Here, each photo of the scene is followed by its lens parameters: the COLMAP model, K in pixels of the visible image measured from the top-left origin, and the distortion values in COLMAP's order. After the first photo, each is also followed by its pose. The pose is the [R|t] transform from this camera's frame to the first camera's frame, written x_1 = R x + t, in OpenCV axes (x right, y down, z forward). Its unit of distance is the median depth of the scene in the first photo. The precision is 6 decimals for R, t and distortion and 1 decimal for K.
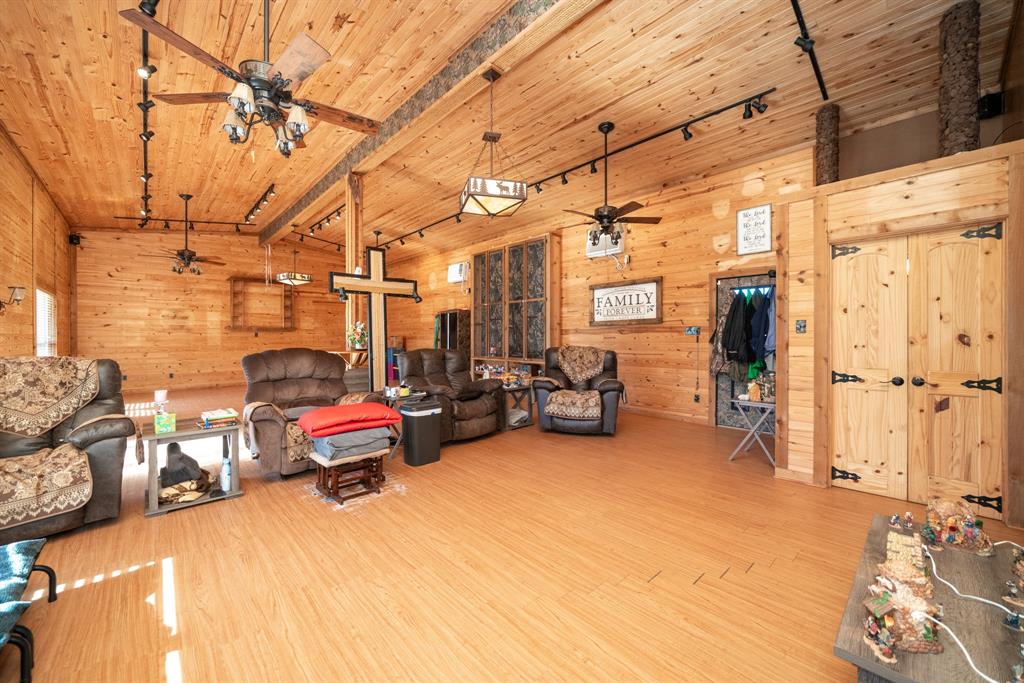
lens RADIAL K [[407.5, 0, 513.9], [0, 407.5, 340.9], [0, 0, 1]] dist [0.000180, 0.000006]
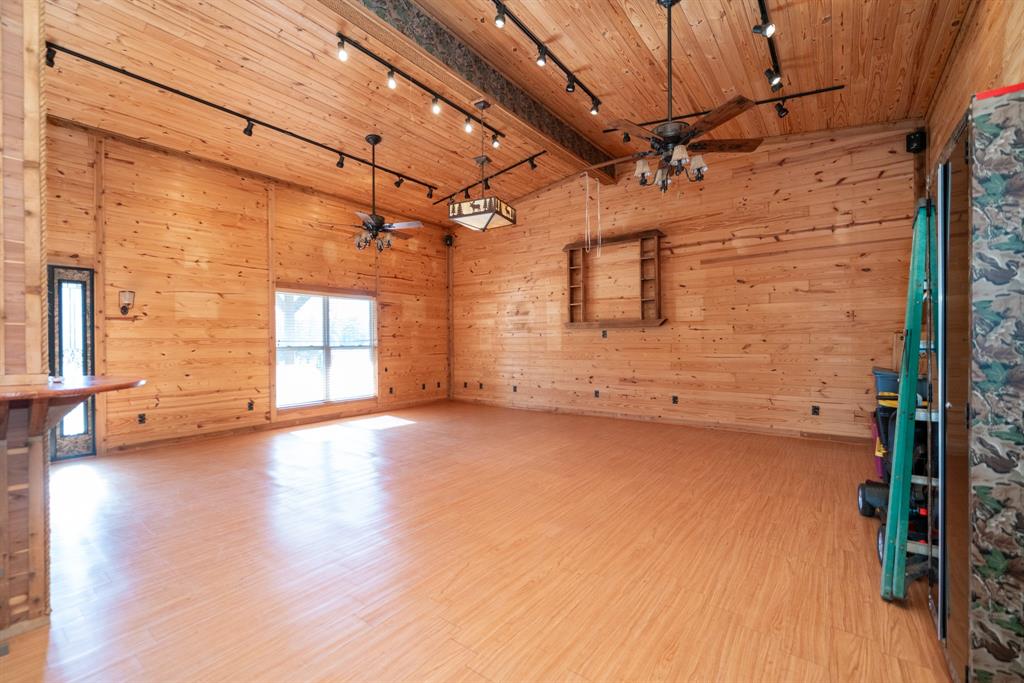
lens RADIAL K [[405.8, 0, 512.8], [0, 405.8, 338.7], [0, 0, 1]] dist [-0.000571, -0.000013]
pose [[0.150322, -0.000966, -0.988637, -0.067873], [0.001769, 0.999998, -0.000709, -0.008194], [0.988636, -0.001642, 0.150323, 0.811721]]
